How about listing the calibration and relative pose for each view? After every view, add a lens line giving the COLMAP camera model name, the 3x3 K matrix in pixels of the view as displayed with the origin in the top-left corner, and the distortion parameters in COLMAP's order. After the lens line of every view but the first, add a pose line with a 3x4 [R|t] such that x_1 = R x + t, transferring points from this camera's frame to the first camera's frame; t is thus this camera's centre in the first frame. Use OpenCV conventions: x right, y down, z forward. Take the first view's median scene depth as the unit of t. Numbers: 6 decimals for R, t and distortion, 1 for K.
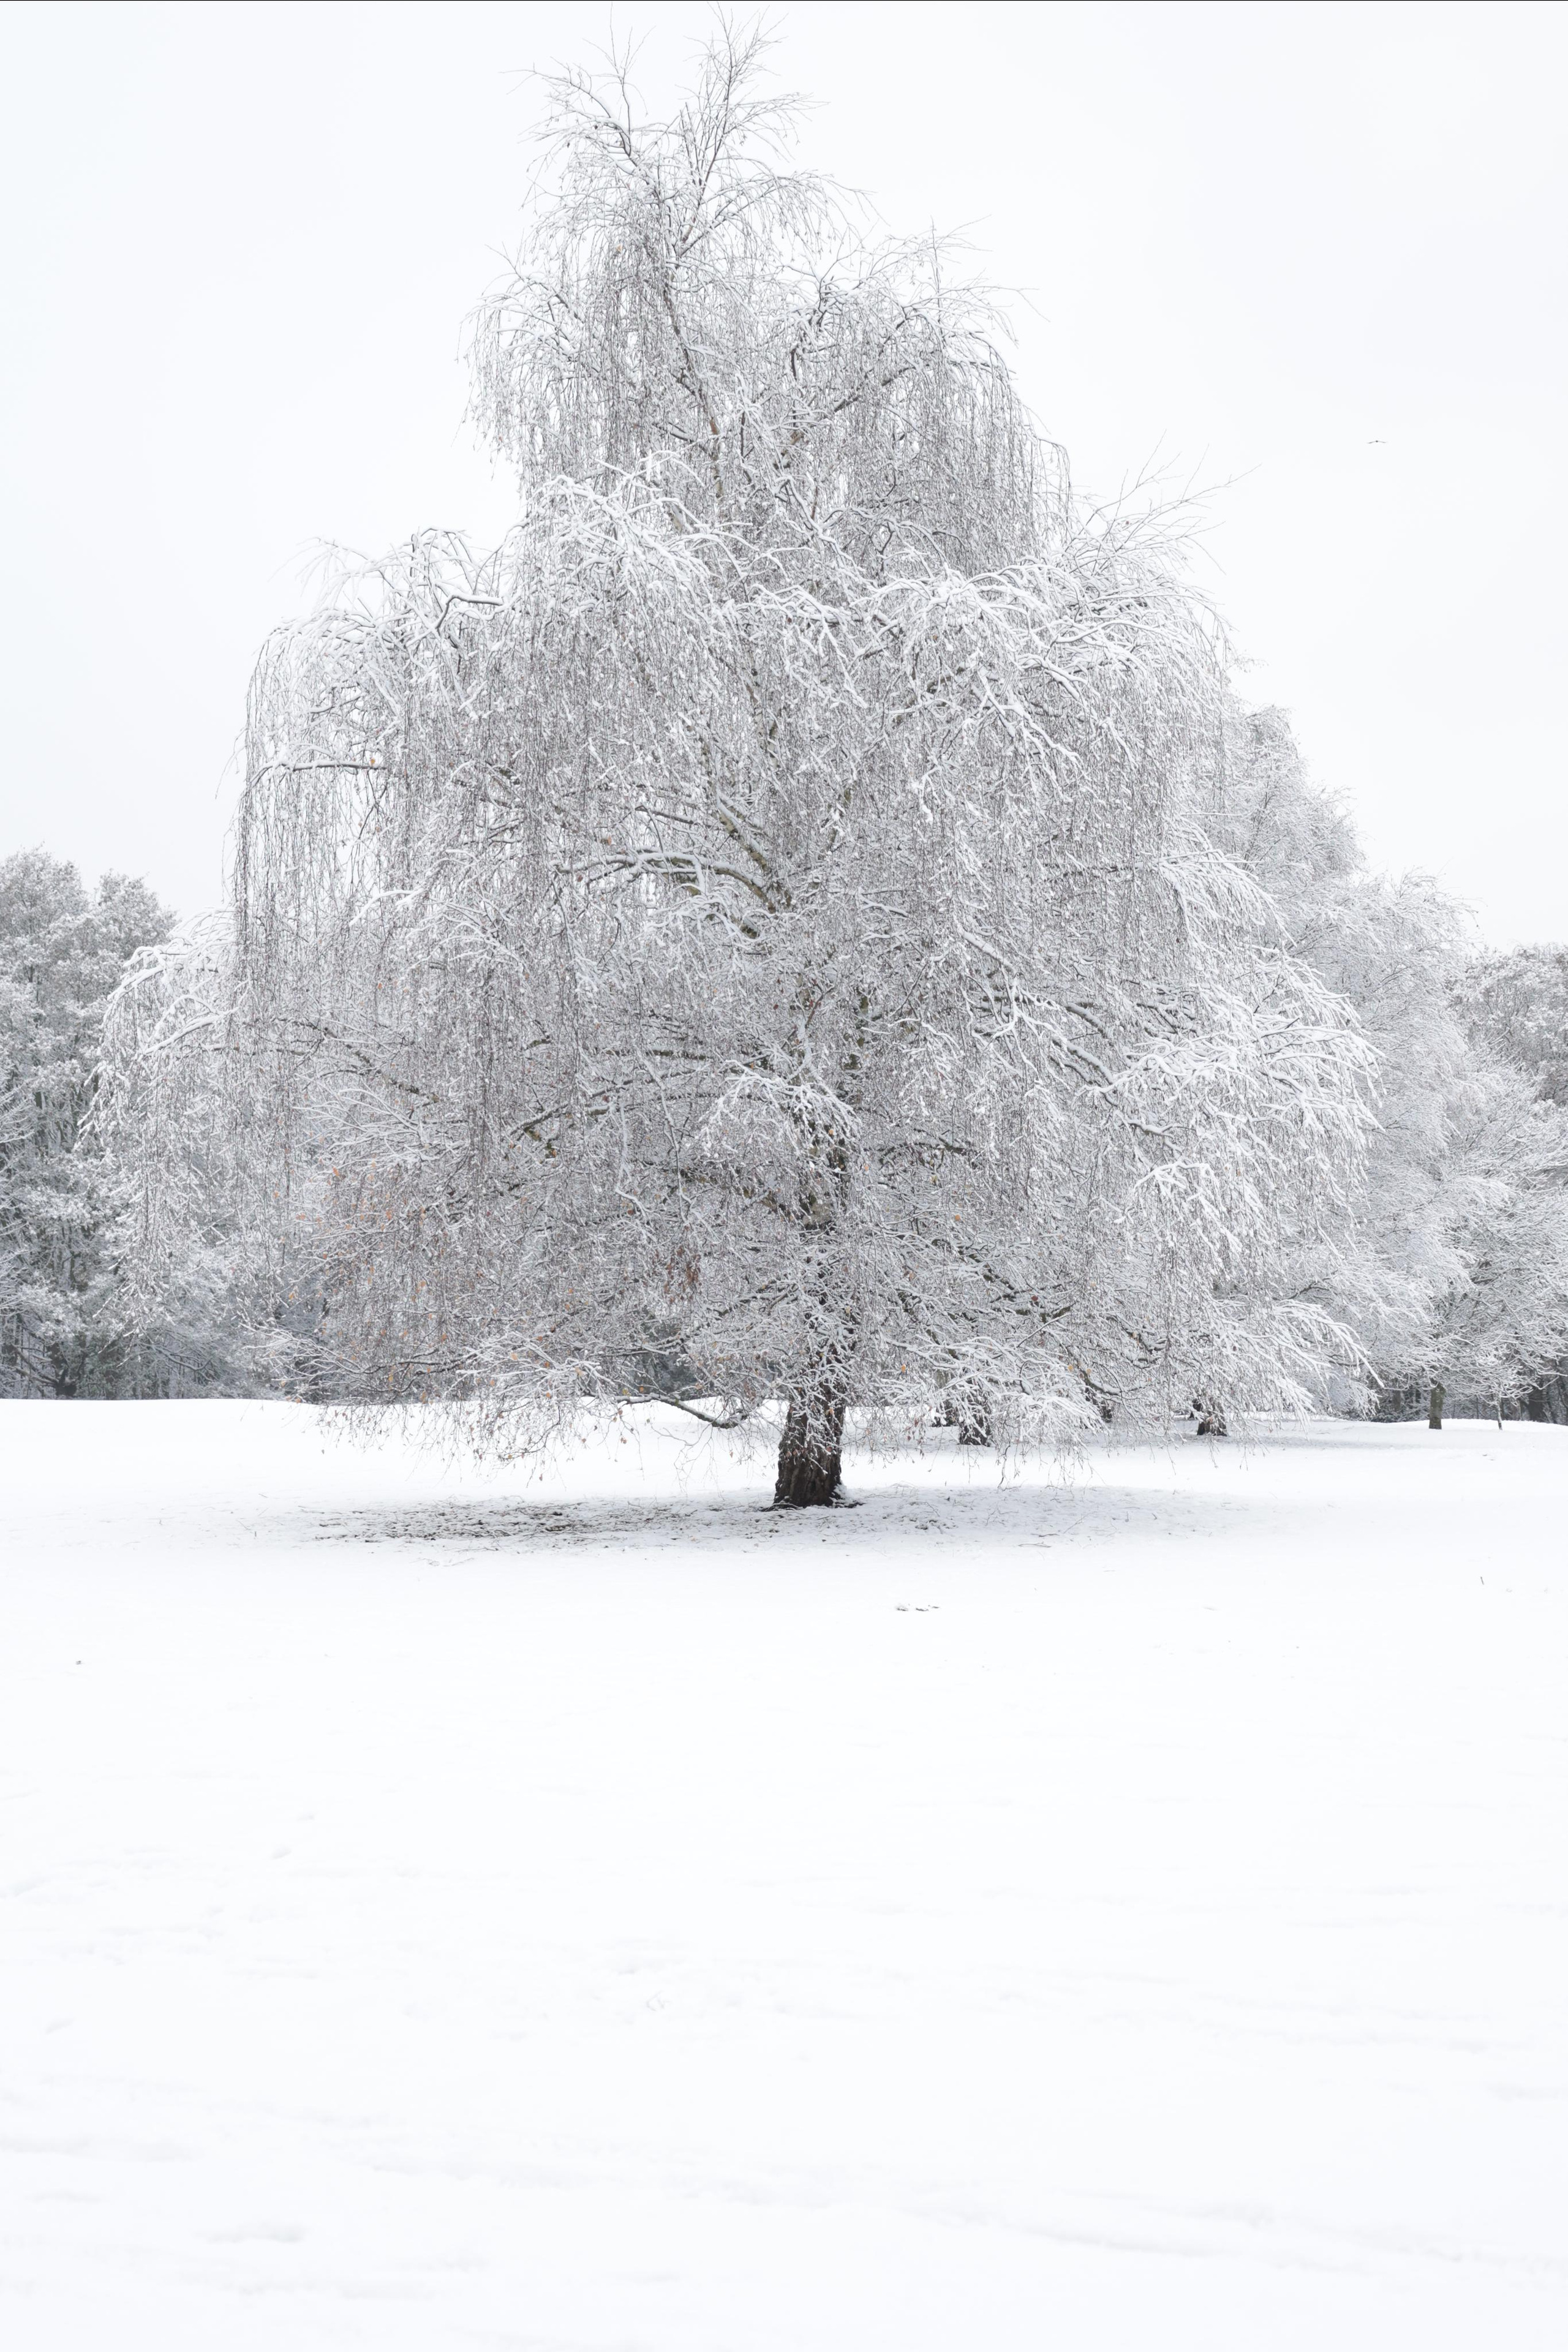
lens RADIAL K [[3290.6, 0, 784.5], [0, 3290.6, 1176.5], [0, 0, 1]] dist [-0.026242, 0.000000]
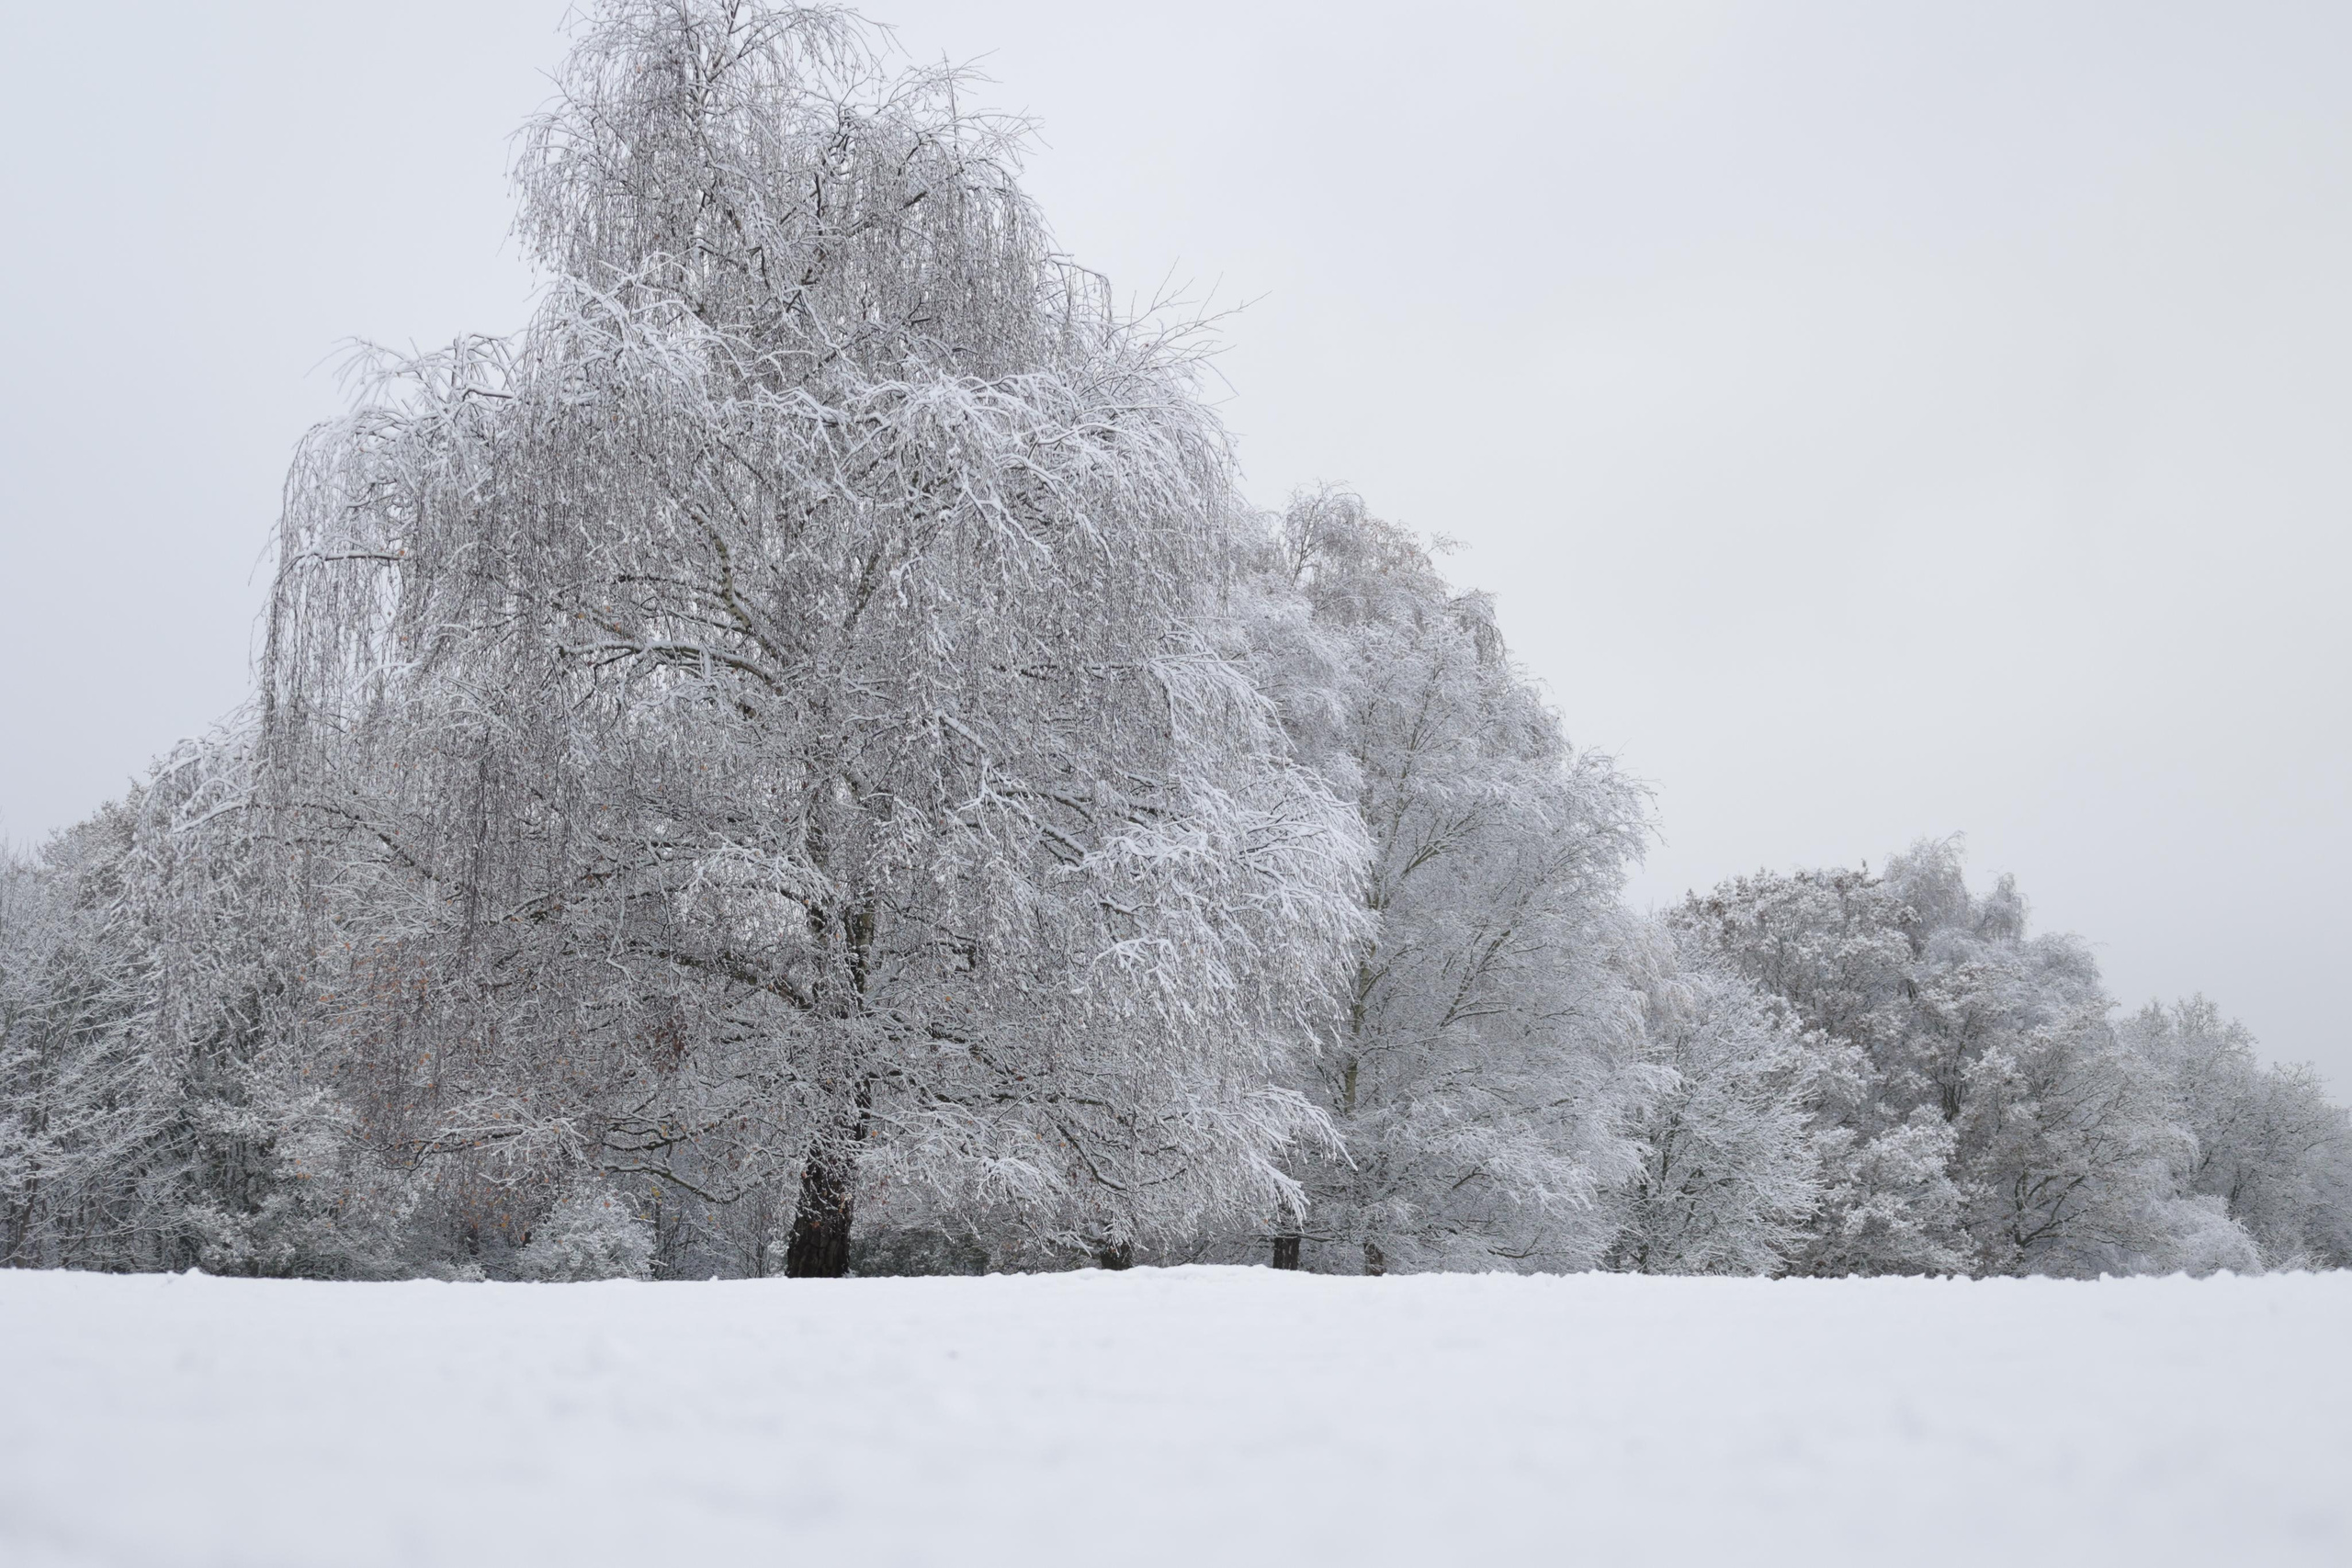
lens RADIAL K [[3557.6, 0, 1176.1], [0, 3557.6, 782.7], [0, 0, 1]] dist [-0.046537, 0.000000]
pose [[0.999183, 0.020601, 0.034773, 0.081299], [-0.017213, 0.995322, -0.095064, 0.048114], [-0.036569, 0.094388, 0.994864, -0.112412]]
